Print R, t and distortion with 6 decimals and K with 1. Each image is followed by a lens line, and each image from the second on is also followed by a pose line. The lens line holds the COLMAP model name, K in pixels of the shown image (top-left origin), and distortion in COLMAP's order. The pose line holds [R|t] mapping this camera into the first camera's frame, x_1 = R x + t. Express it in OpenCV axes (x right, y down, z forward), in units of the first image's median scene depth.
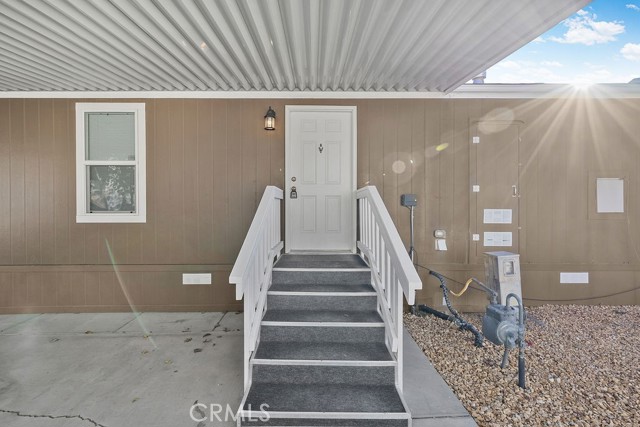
lens RADIAL K [[278.3, 0, 320.3], [0, 278.3, 209.4], [0, 0, 1]] dist [0.002263, 0.000127]
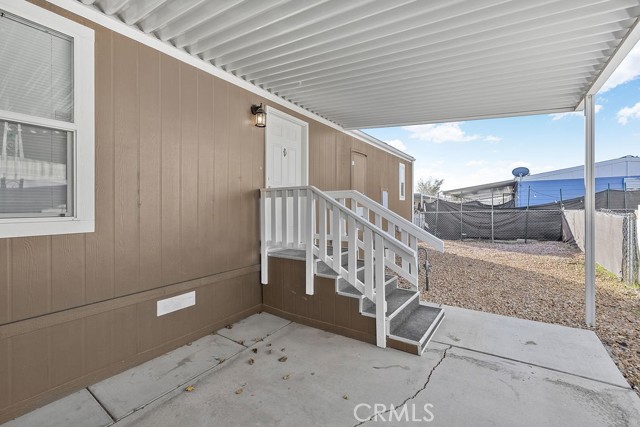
lens RADIAL K [[278.3, 0, 320.0], [0, 278.3, 203.8], [0, 0, 1]] dist [0.002263, 0.000127]
pose [[0.562692, 0.005874, 0.826645, -0.851840], [0.002029, 0.999962, -0.008487, -0.006387], [-0.826664, 0.006453, 0.562659, 0.272117]]
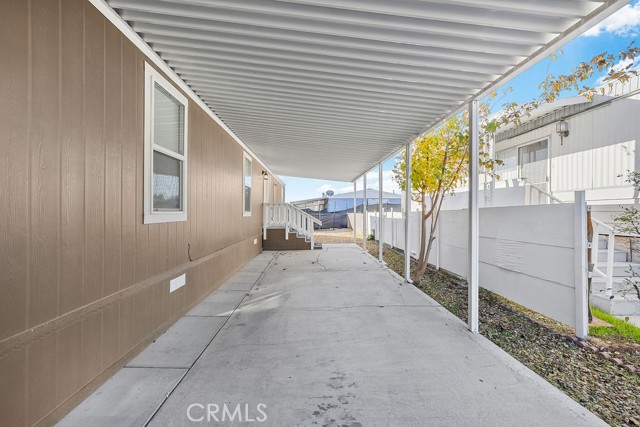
lens RADIAL K [[278.3, 0, 325.2], [0, 278.3, 213.7], [0, 0, 1]] dist [0.002263, 0.000127]
pose [[-0.054946, -0.005043, 0.998477, -1.946429], [-0.006822, 0.999966, 0.004675, 0.006028], [-0.998466, -0.006555, -0.054979, 0.448371]]
